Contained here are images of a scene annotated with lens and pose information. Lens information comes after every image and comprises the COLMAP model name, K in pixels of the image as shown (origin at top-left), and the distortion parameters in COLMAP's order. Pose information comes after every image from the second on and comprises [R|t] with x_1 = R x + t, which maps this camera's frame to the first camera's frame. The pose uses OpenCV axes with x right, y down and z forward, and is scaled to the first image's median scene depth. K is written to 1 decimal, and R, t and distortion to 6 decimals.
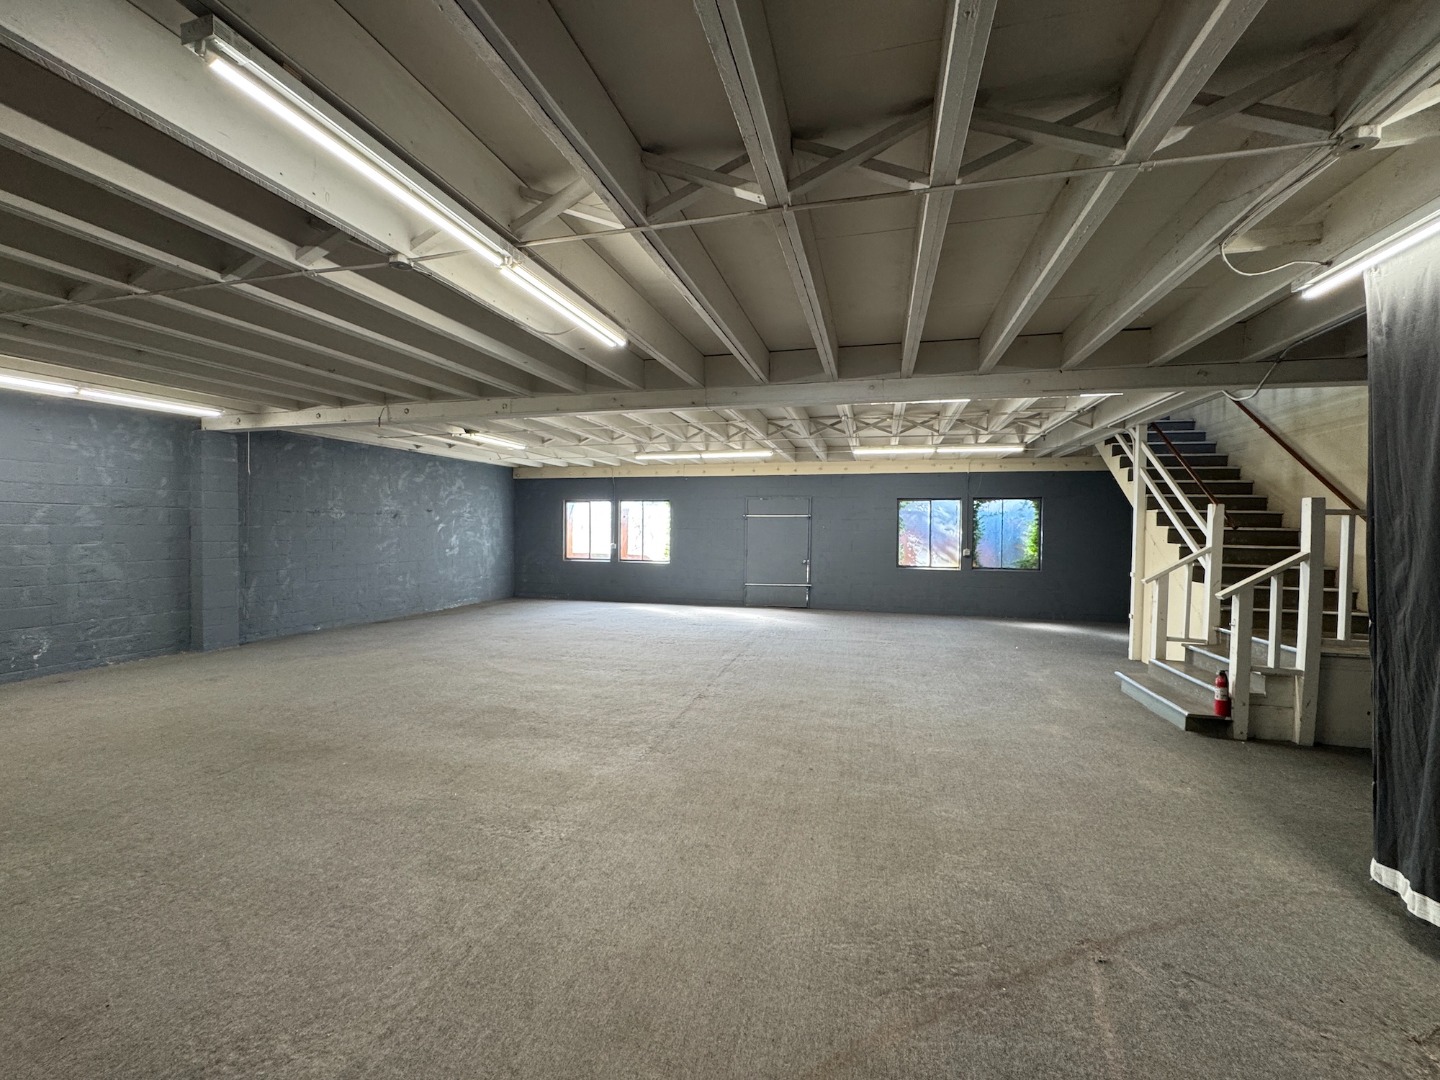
lens RADIAL K [[576.3, 0, 720.4], [0, 576.3, 545.7], [0, 0, 1]] dist [-0.000299, 0.000650]
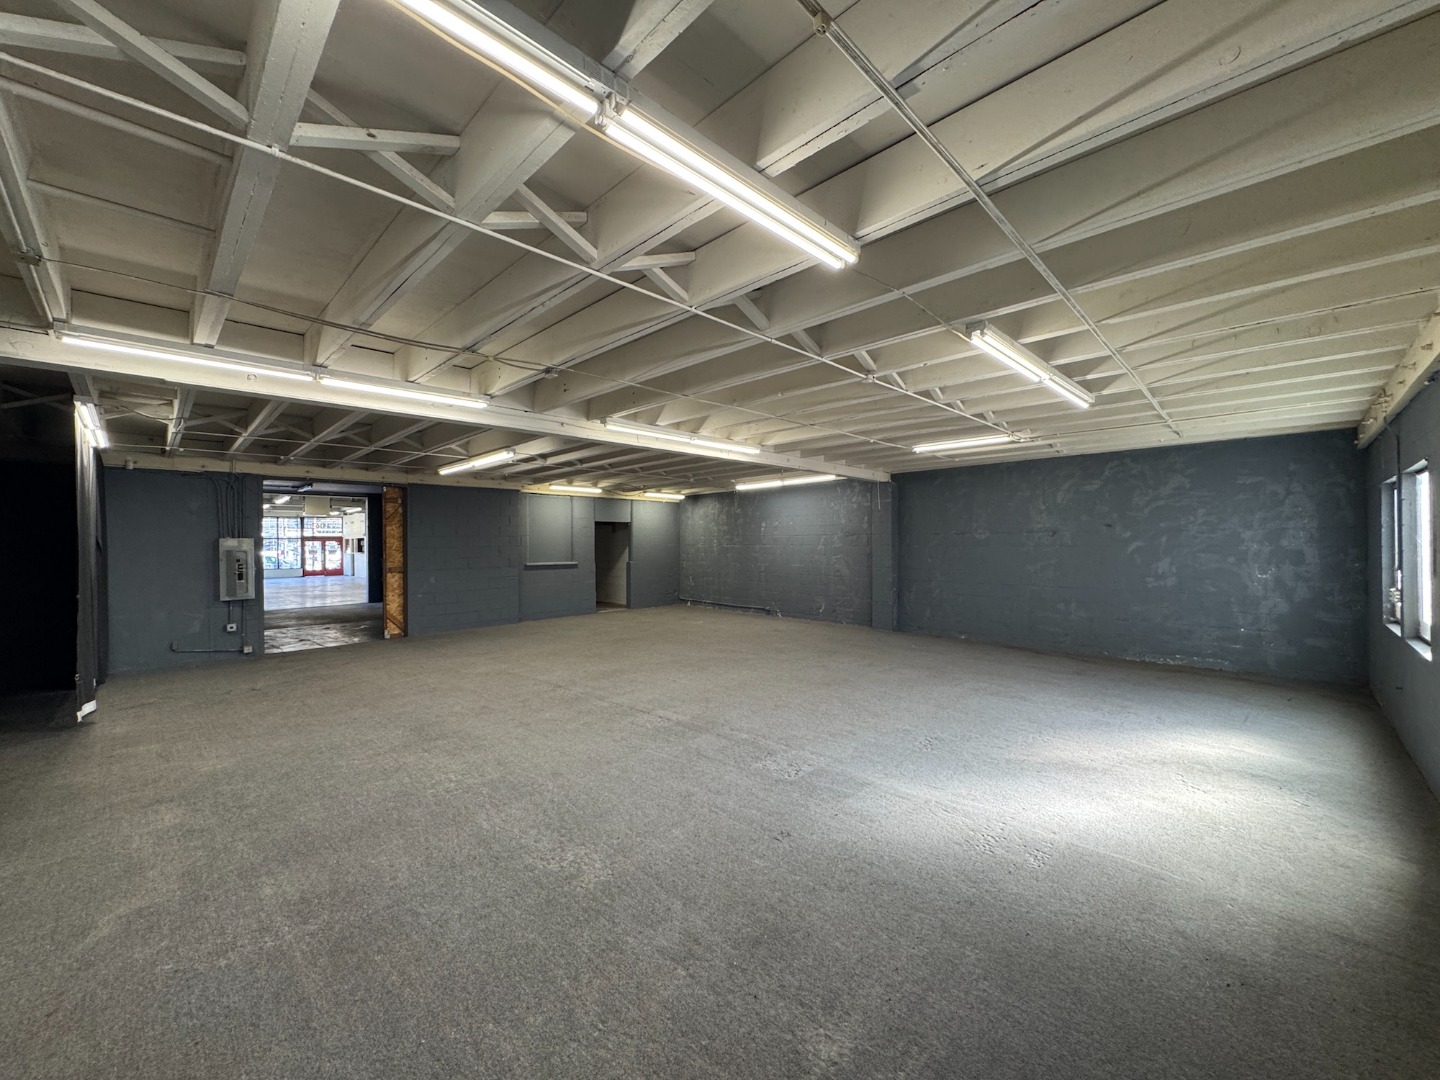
lens RADIAL K [[576.3, 0, 721.1], [0, 576.3, 542.2], [0, 0, 1]] dist [-0.000299, 0.000650]
pose [[-0.488708, -0.002366, -0.872444, 0.700154], [-0.023581, 0.999667, 0.010499, -0.056836], [0.872129, 0.025704, -0.488601, 1.543905]]
